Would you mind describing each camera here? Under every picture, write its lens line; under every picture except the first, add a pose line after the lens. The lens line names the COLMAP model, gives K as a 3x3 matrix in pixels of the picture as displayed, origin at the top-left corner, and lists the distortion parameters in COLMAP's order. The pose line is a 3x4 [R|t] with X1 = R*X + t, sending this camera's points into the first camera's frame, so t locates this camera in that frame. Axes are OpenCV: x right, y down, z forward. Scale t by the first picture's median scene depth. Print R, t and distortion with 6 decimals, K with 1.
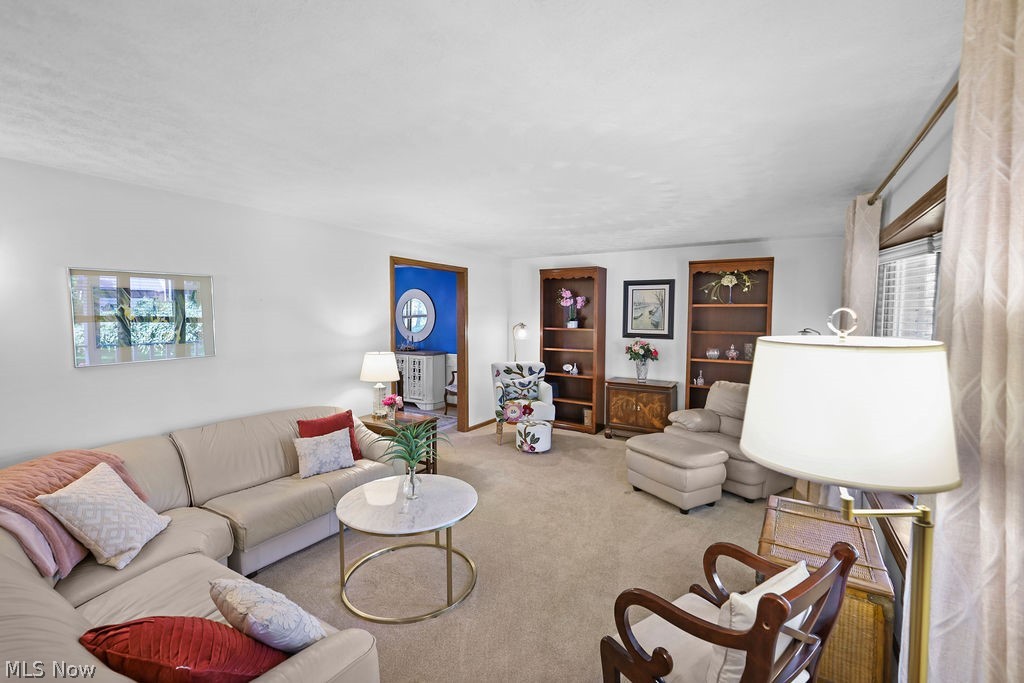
lens RADIAL K [[452.9, 0, 512.7], [0, 452.9, 340.9], [0, 0, 1]] dist [0.001963, 0.000468]
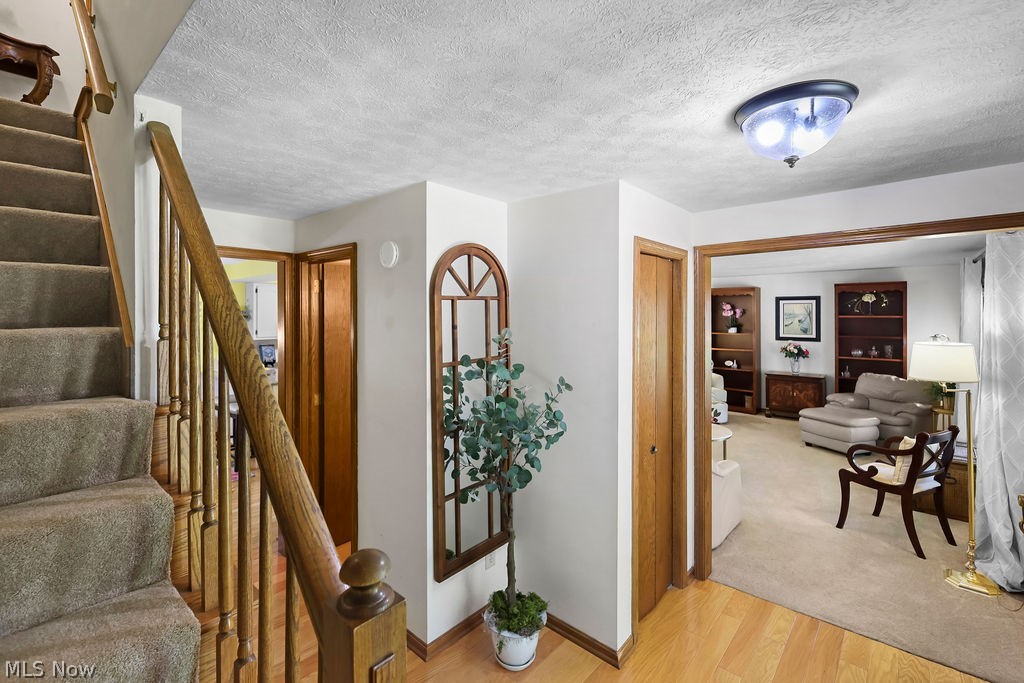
lens RADIAL K [[452.9, 0, 517.5], [0, 452.9, 314.2], [0, 0, 1]] dist [0.001963, 0.000468]
pose [[0.983945, -0.007572, -0.178310, -0.270039], [-0.003291, 0.998160, -0.060549, -0.001116], [0.178440, 0.060164, 0.982110, -0.439999]]
